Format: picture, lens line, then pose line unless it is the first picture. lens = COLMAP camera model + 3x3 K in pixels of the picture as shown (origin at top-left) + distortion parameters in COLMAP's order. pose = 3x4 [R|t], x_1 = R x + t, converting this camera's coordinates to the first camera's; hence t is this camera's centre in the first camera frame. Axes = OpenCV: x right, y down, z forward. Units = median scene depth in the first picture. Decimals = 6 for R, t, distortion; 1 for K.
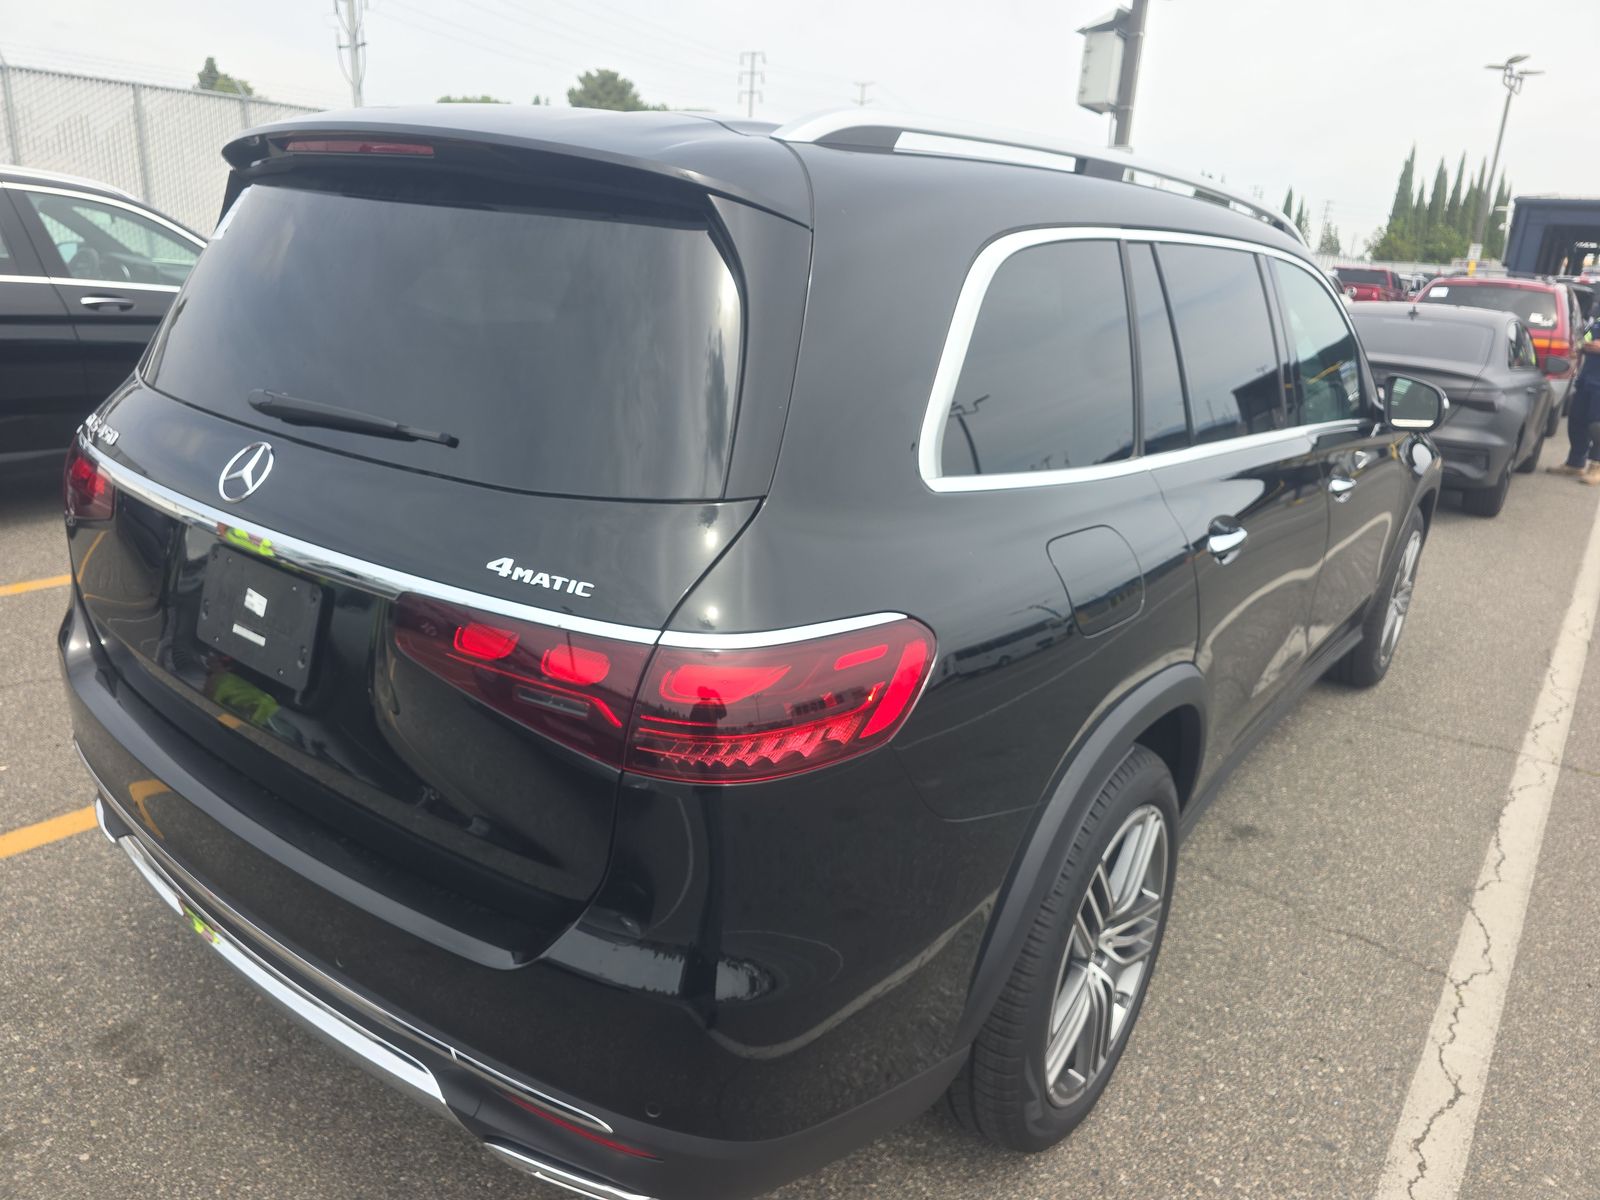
lens RADIAL K [[1125.7, 0, 800.0], [0, 1125.7, 600.0], [0, 0, 1]] dist [-0.003742, -0.002718]
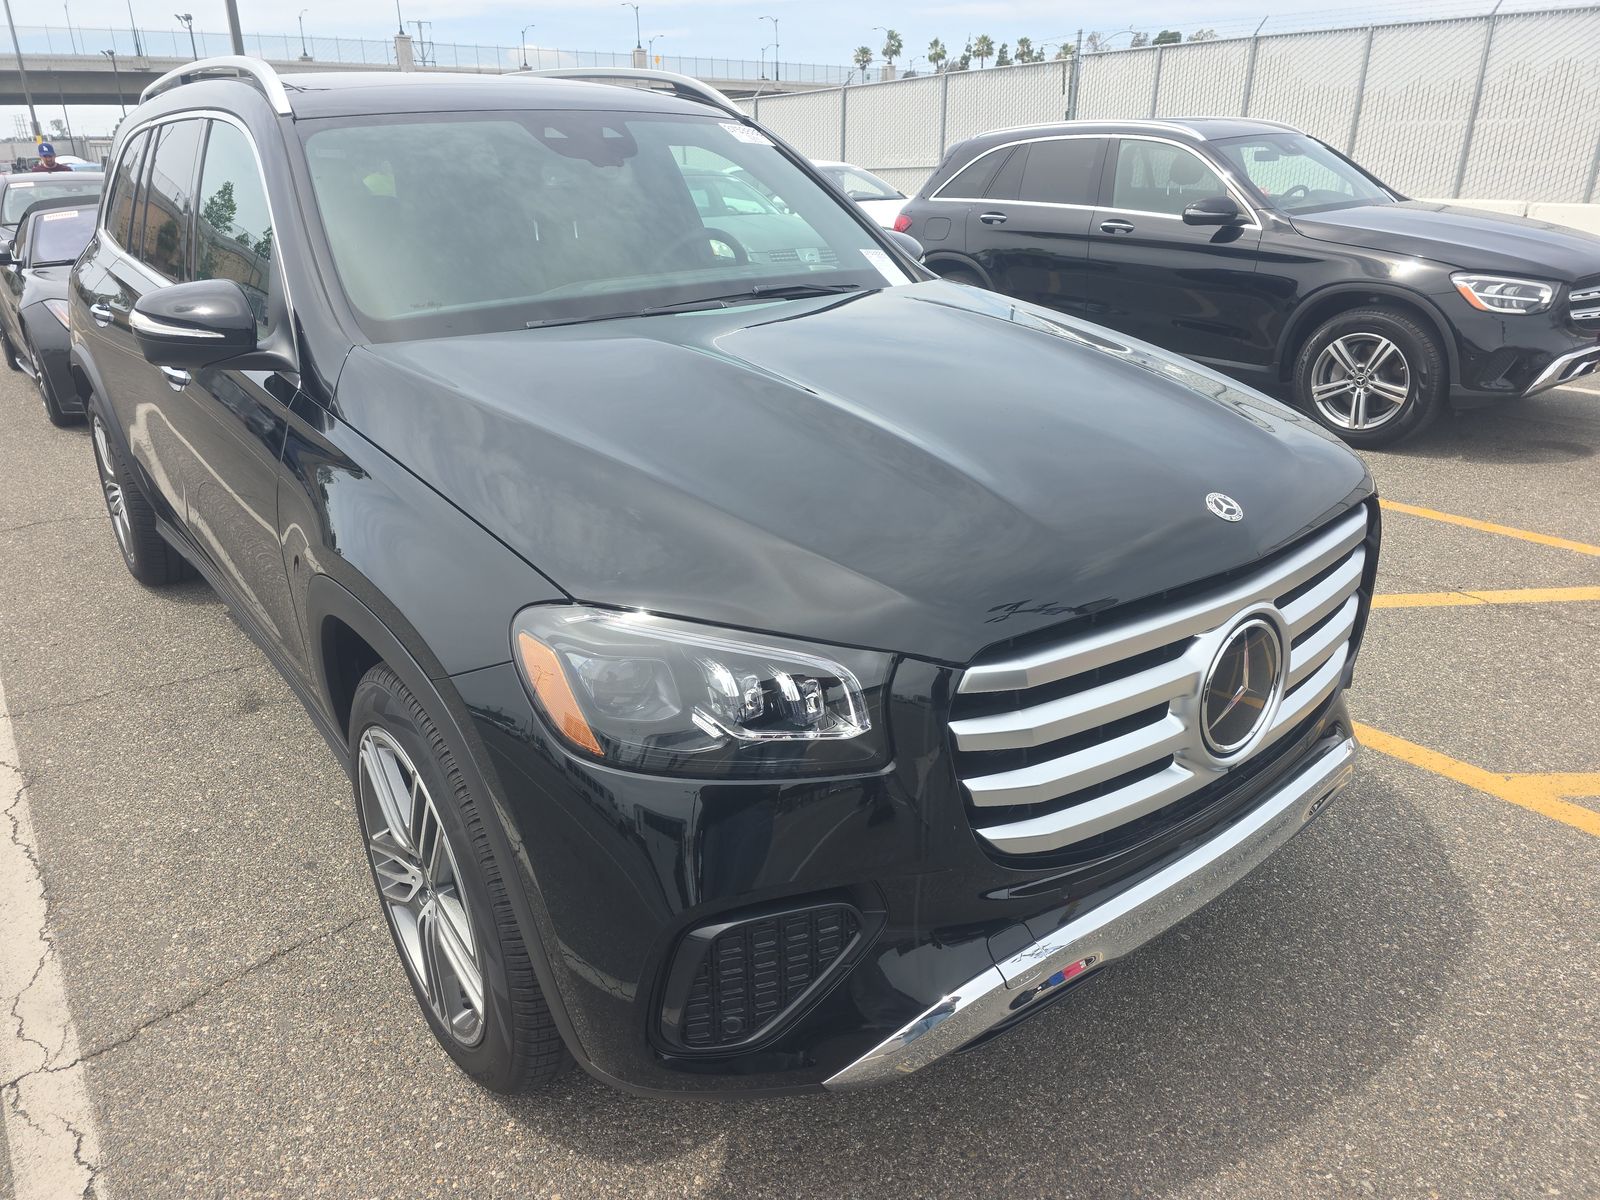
lens RADIAL K [[1081.5, 0, 790.0], [0, 1081.5, 592.1], [0, 0, 1]] dist [0.054336, -0.054404]
pose [[-0.272690, 0.309251, -0.911046, 1.165582], [-0.303462, 0.870948, 0.386471, -0.430883], [0.912990, 0.381855, -0.143653, 1.586575]]
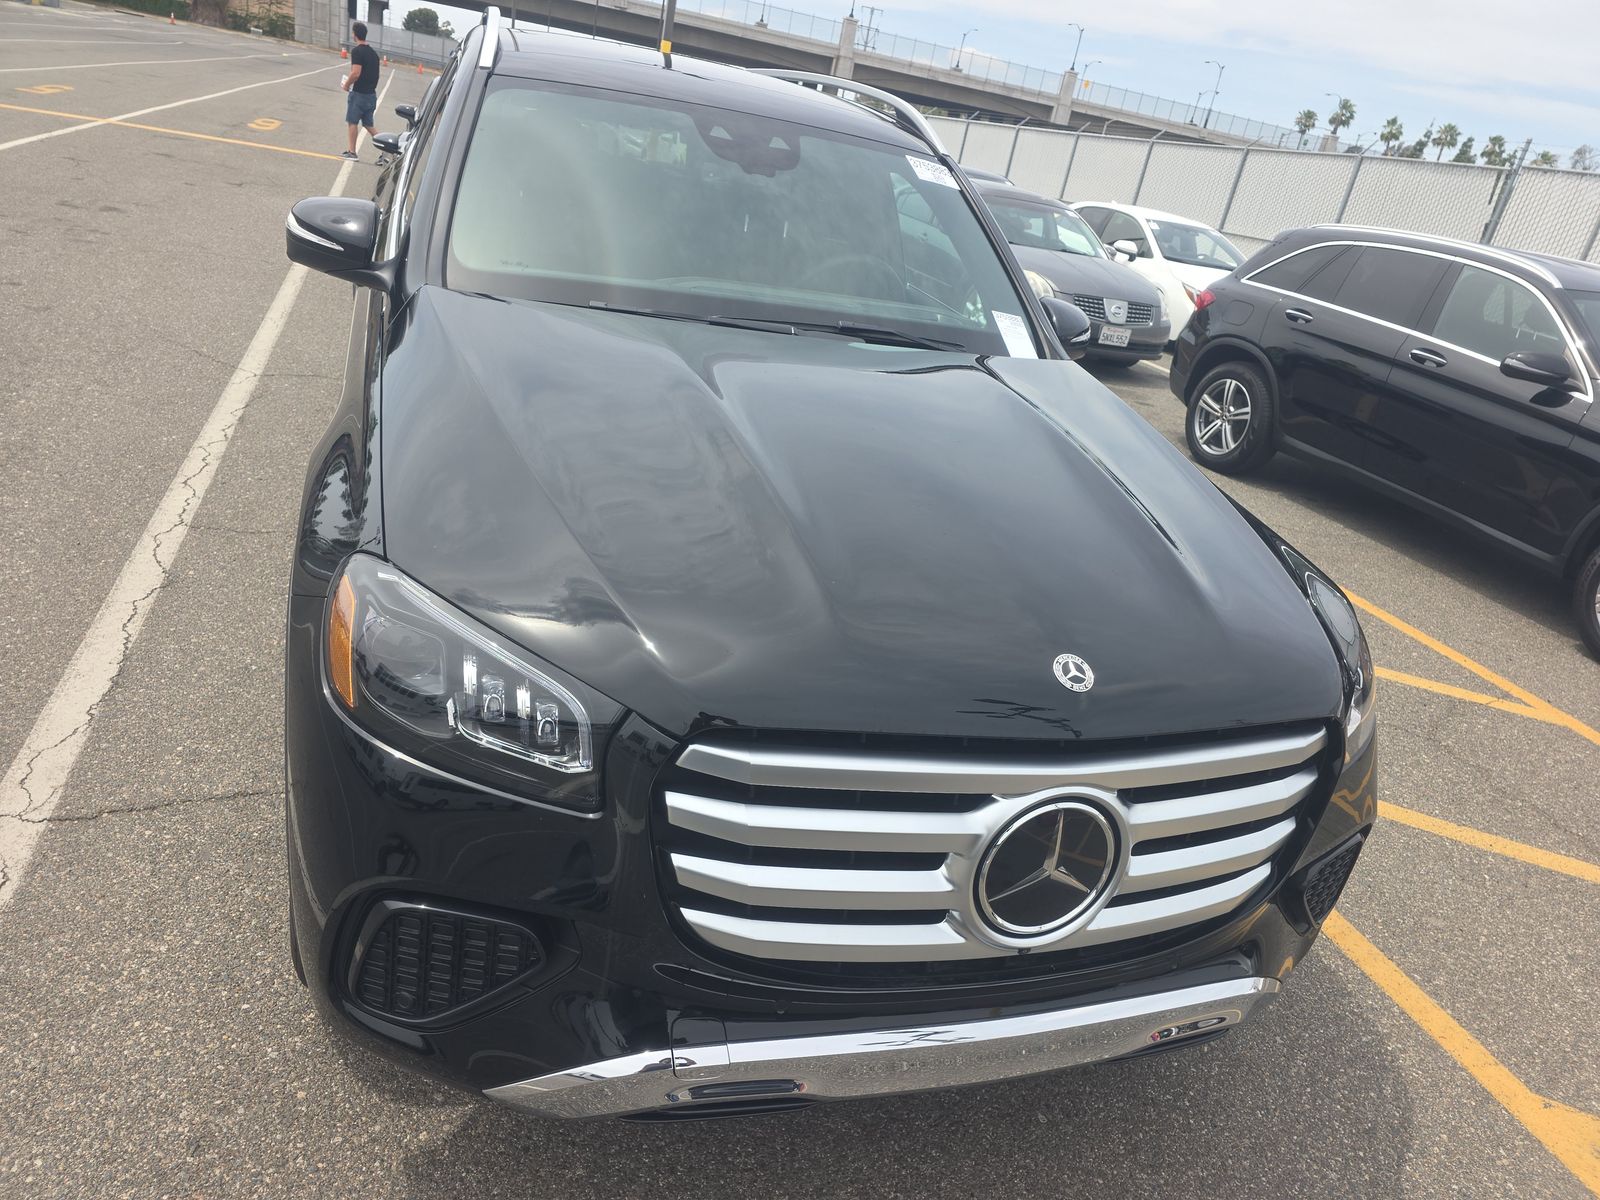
lens RADIAL K [[1081.5, 0, 790.0], [0, 1081.5, 592.1], [0, 0, 1]] dist [0.054336, -0.054404]
pose [[-0.565852, 0.173072, -0.806137, 1.070591], [-0.446767, 0.757383, 0.476204, -0.516351], [0.692972, 0.629616, -0.351244, 1.732033]]
